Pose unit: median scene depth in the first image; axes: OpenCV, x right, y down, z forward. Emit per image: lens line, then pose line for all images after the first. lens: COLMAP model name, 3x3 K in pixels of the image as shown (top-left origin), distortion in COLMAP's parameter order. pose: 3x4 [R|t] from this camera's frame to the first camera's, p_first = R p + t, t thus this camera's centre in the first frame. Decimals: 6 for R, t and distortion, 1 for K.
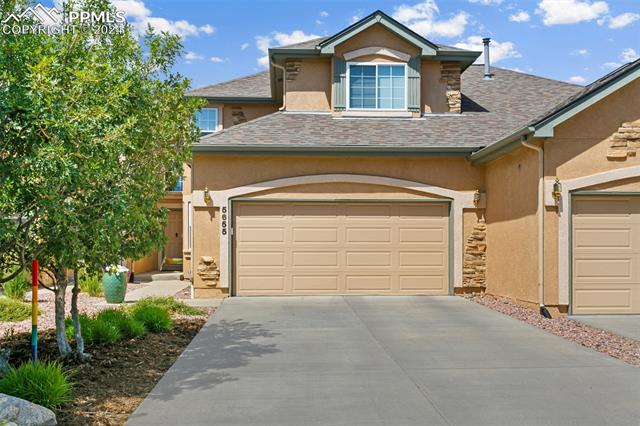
lens RADIAL K [[606.9, 0, 324.0], [0, 606.9, 262.4], [0, 0, 1]] dist [-0.015368, 0.000000]
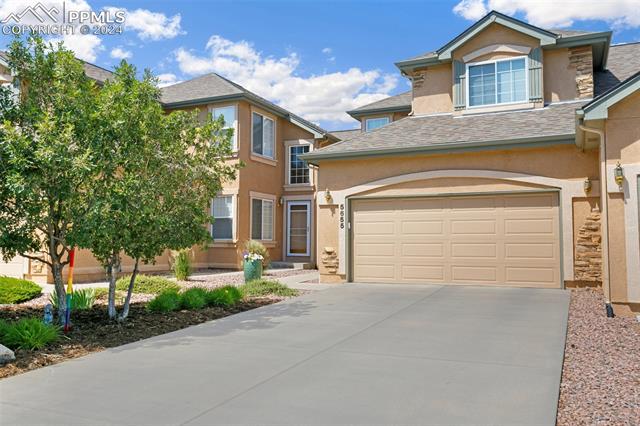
lens RADIAL K [[560.4, 0, 319.5], [0, 560.4, 211.4], [0, 0, 1]] dist [-0.009894, -0.009559]
pose [[0.876864, -0.027457, -0.479954, 0.301415], [-0.008181, 0.997371, -0.072003, -0.000718], [0.480669, 0.067063, 0.874334, 0.042250]]
